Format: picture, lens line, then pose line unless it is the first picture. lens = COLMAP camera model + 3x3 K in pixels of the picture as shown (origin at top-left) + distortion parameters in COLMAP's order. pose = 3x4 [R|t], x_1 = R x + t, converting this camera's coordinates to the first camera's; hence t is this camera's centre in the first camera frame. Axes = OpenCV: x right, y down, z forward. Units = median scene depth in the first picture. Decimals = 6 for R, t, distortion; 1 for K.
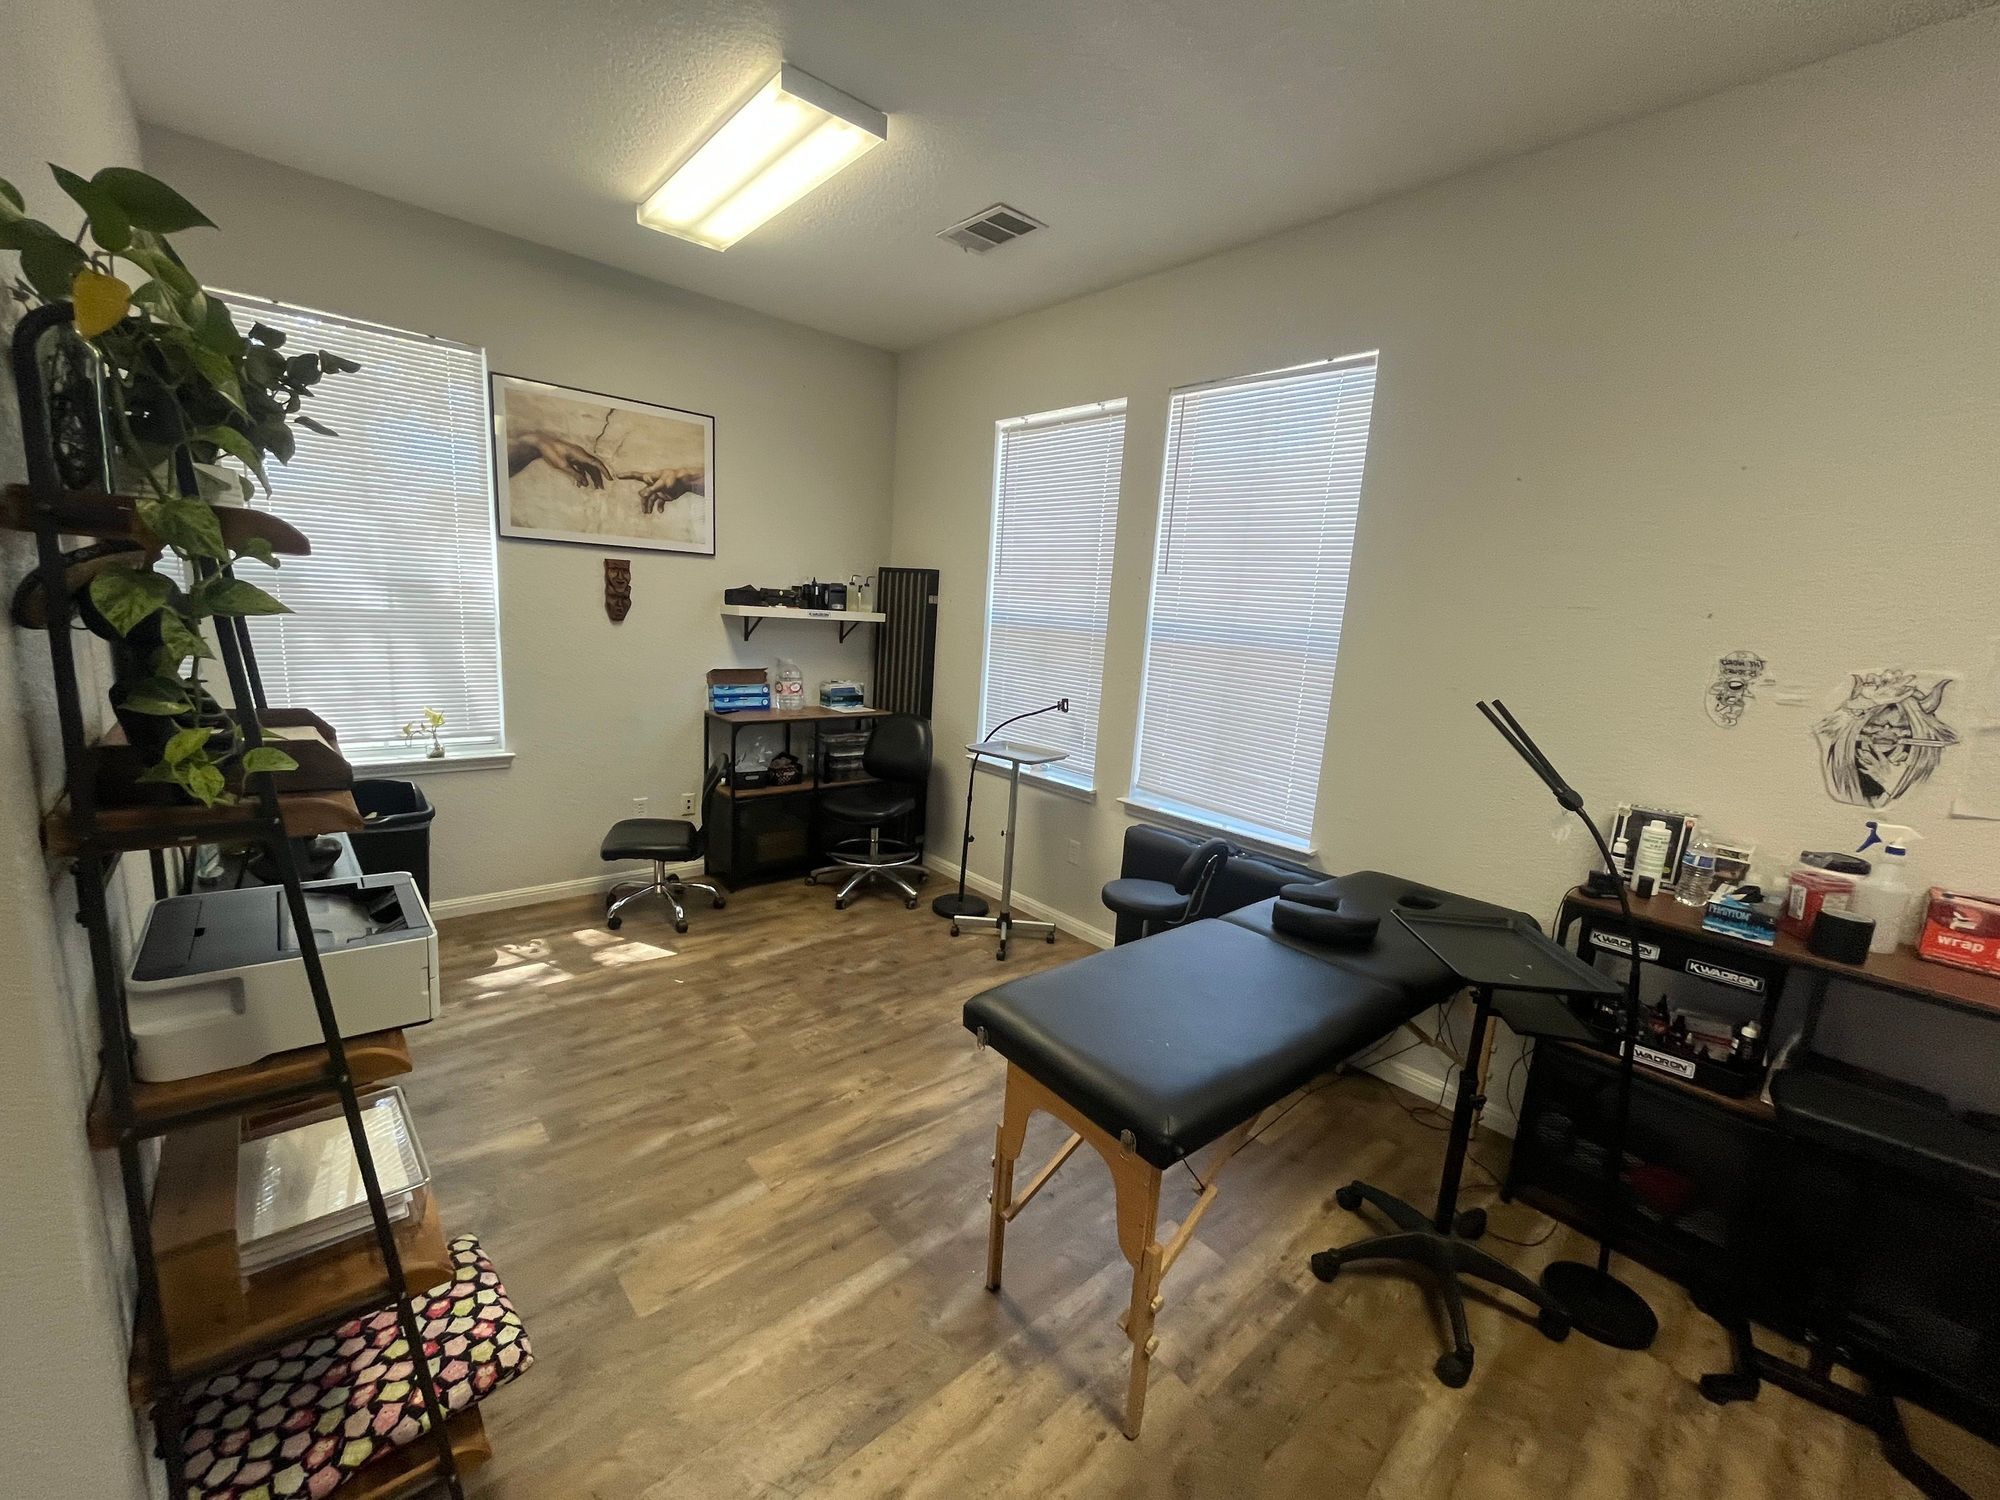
lens RADIAL K [[805.3, 0, 997.3], [0, 805.3, 762.5], [0, 0, 1]] dist [-0.006203, 0.000918]
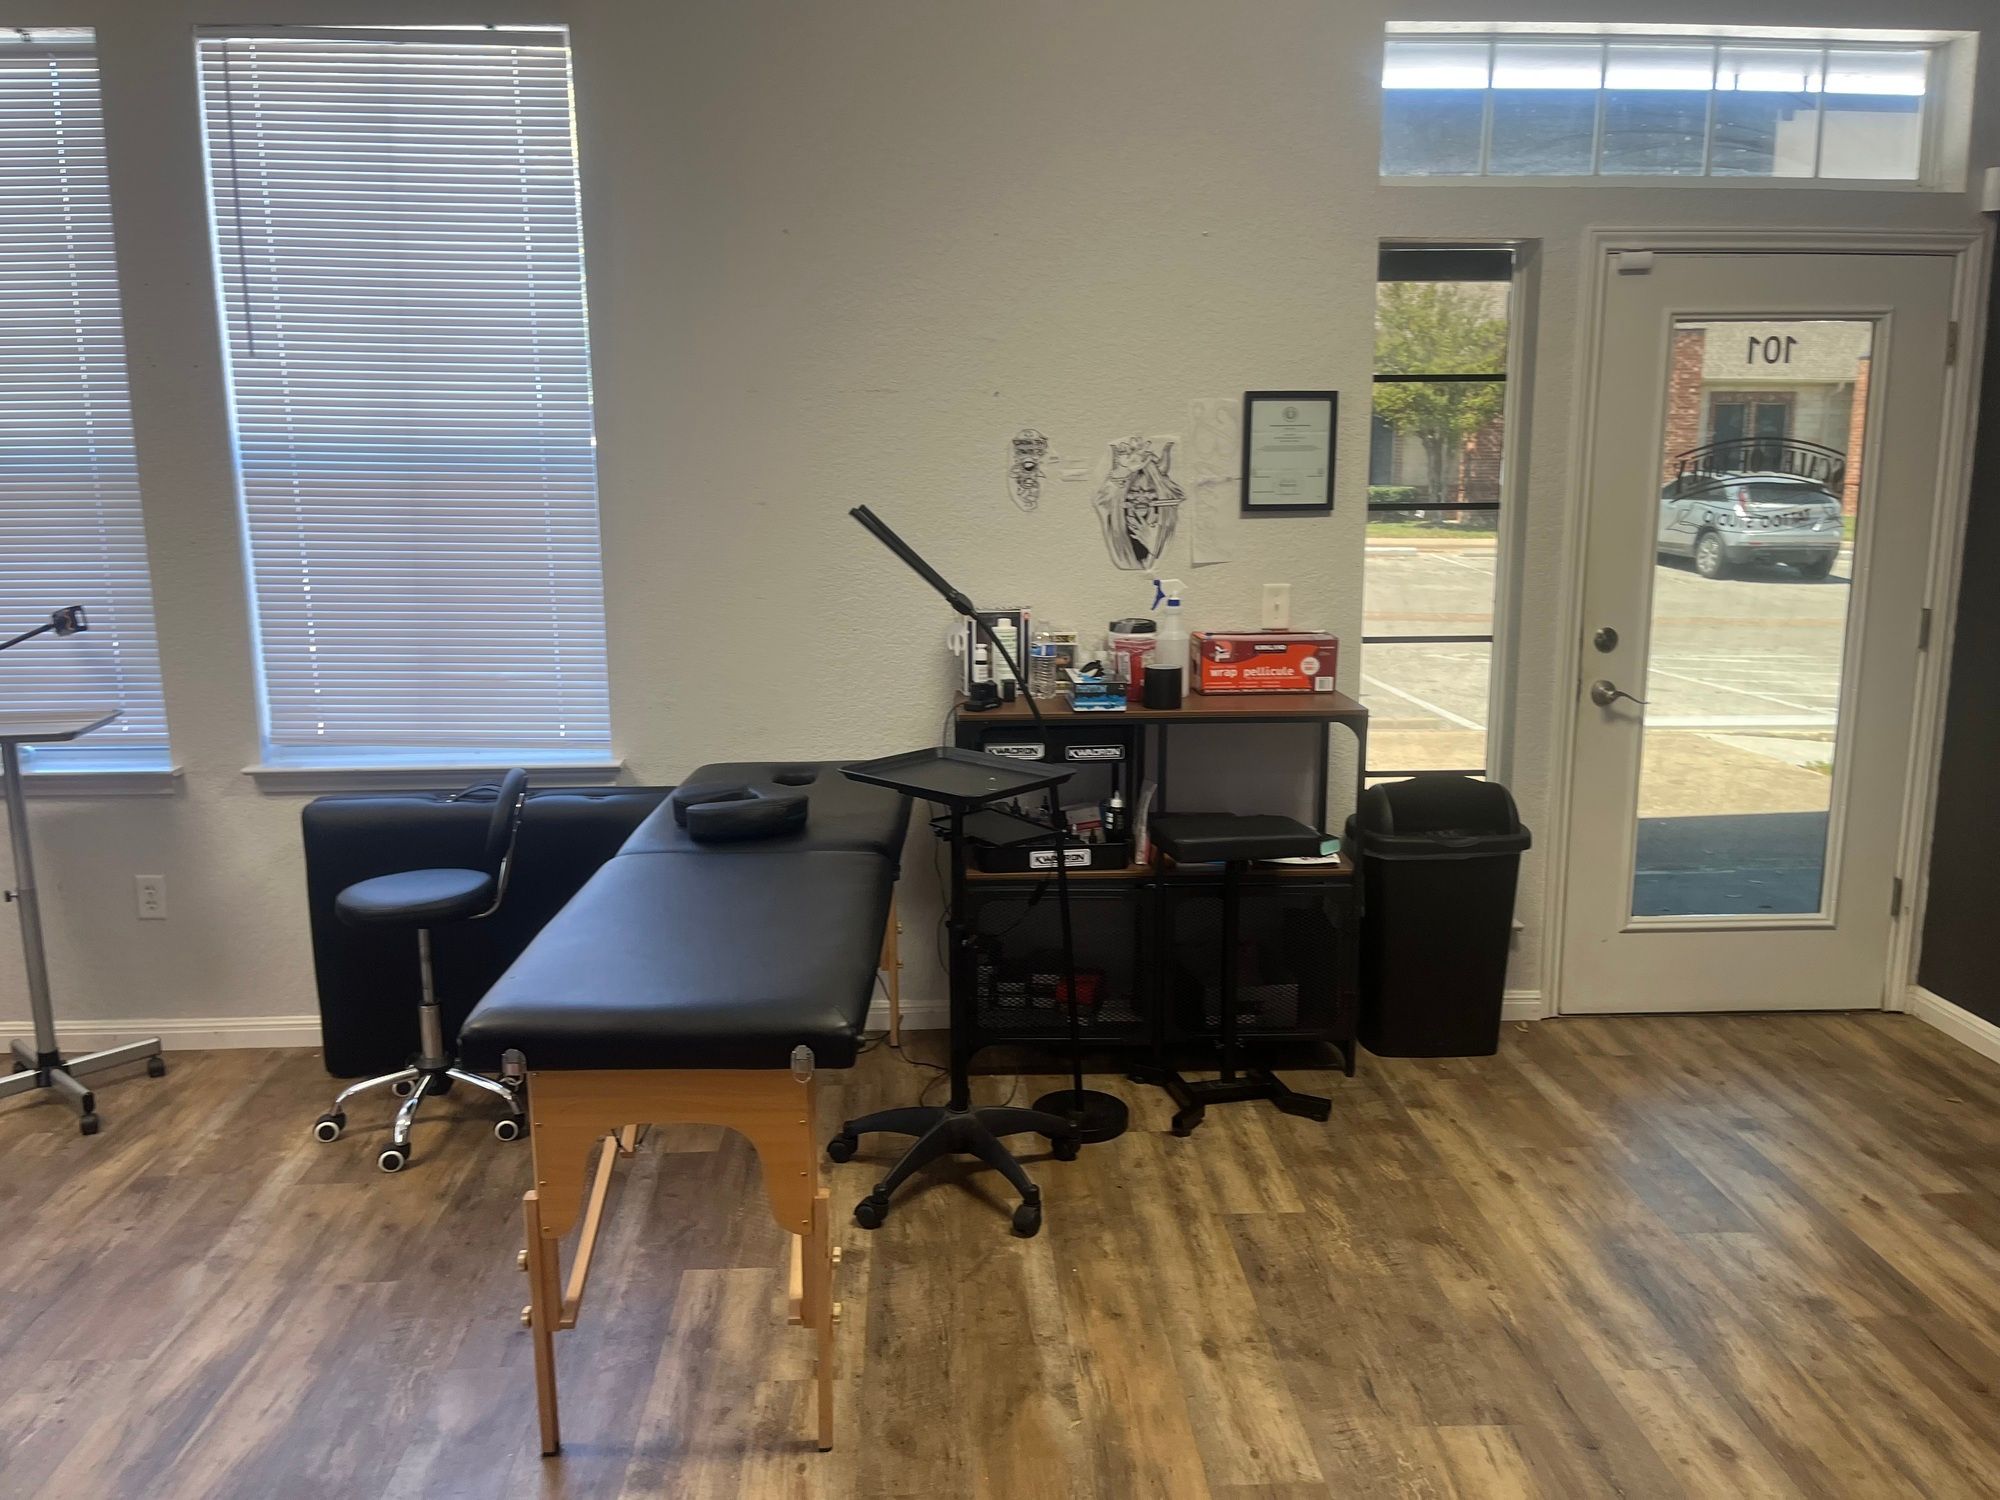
lens RADIAL K [[1517.4, 0, 1006.1], [0, 1517.4, 745.0], [0, 0, 1]] dist [0.042196, -0.040489]
pose [[0.618327, -0.216809, 0.755424, -0.595395], [0.192834, 0.973667, 0.121607, 0.002949], [-0.761897, 0.070479, 0.643852, -0.140439]]
